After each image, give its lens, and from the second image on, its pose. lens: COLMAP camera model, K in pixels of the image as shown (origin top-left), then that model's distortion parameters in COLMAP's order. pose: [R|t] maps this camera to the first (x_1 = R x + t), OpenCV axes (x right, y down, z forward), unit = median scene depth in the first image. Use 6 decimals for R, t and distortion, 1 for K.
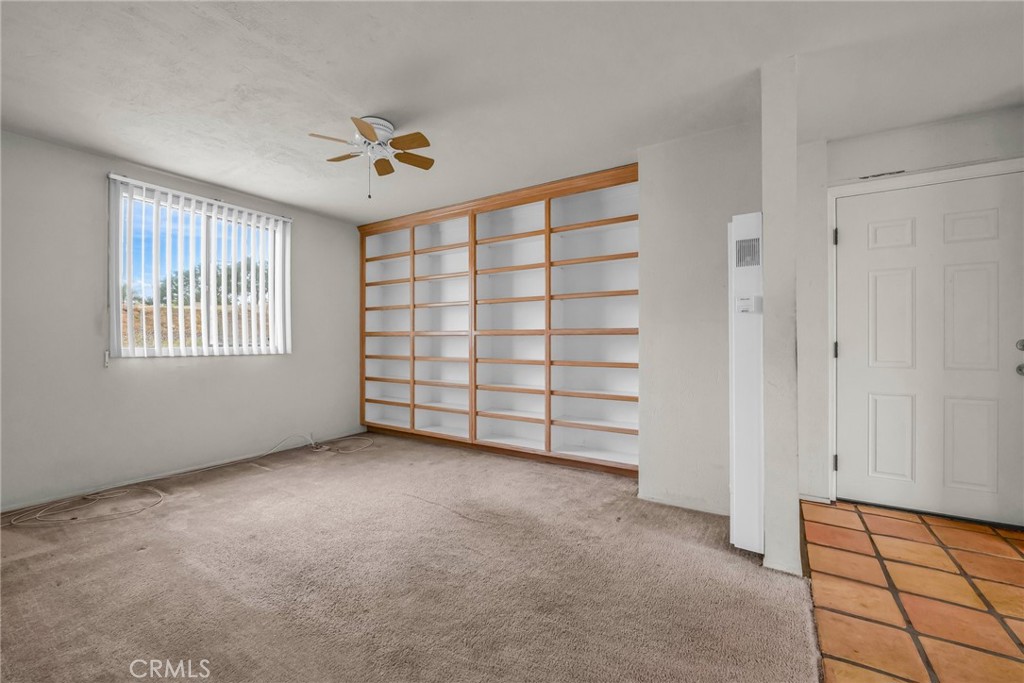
lens RADIAL K [[412.9, 0, 510.7], [0, 412.9, 341.9], [0, 0, 1]] dist [-0.002355, 0.000311]
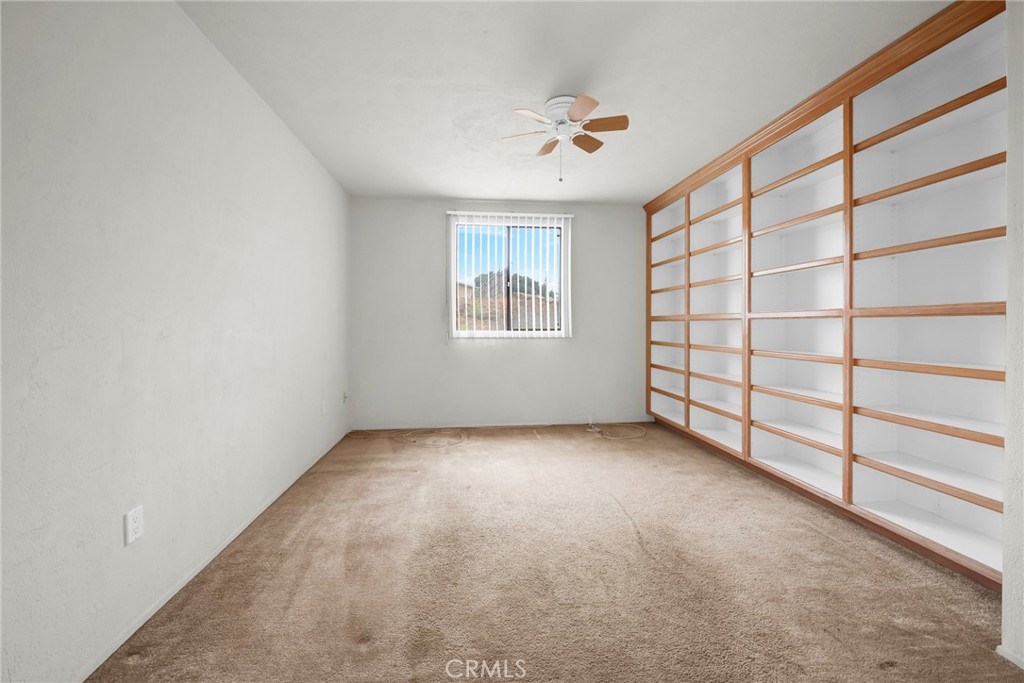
lens RADIAL K [[416.2, 0, 503.4], [0, 416.2, 328.4], [0, 0, 1]] dist [-0.002303, -0.000625]
pose [[0.629187, 0.005896, -0.777232, 0.247268], [-0.000211, 0.999972, 0.007415, -0.004274], [0.777254, -0.004501, 0.629171, 0.193314]]
